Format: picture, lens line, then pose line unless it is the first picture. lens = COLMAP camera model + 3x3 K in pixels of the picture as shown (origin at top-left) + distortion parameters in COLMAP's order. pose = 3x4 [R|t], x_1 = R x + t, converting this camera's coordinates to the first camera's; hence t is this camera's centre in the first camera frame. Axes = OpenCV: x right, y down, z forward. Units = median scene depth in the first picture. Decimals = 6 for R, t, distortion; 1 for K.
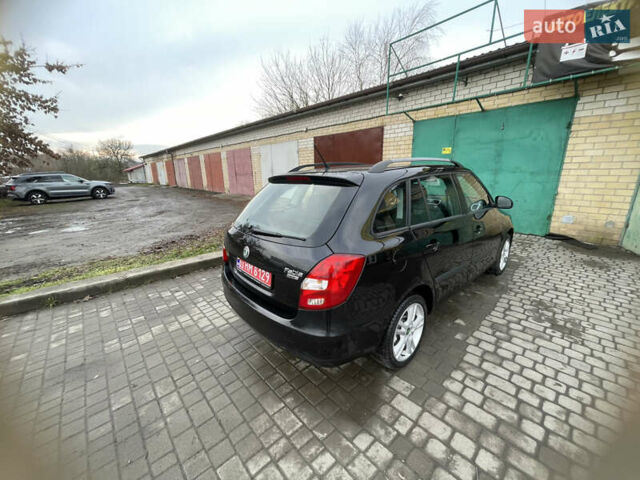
lens RADIAL K [[257.8, 0, 316.8], [0, 257.8, 238.4], [0, 0, 1]] dist [-0.005790, 0.001240]
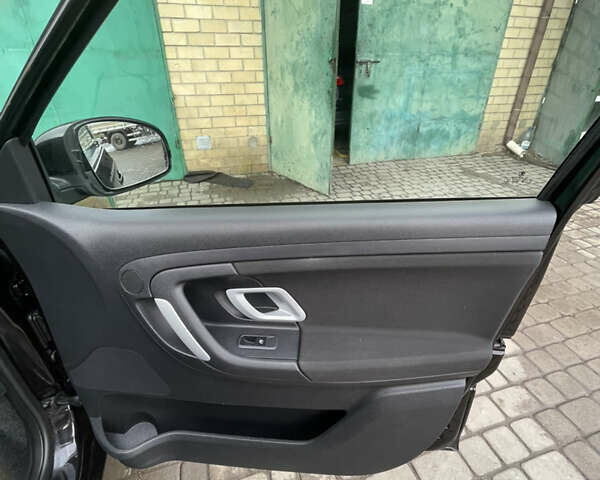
lens RADIAL K [[323.5, 0, 301.3], [0, 323.5, 240.1], [0, 0, 1]] dist [-0.007838, 0.004396]
pose [[0.425933, -0.418236, 0.802284, 0.636715], [0.229539, 0.907682, 0.351319, -0.131410], [-0.875153, 0.034517, 0.482614, 0.747713]]
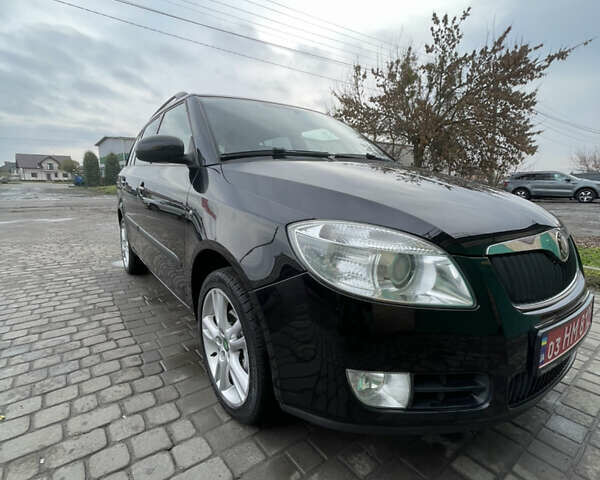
lens RADIAL K [[323.5, 0, 301.2], [0, 323.5, 237.5], [0, 0, 1]] dist [-0.007838, 0.004396]
pose [[-0.097228, 0.184843, -0.977947, 1.216716], [-0.259152, 0.944005, 0.204192, -0.165656], [0.960930, 0.273290, -0.043881, 1.238295]]
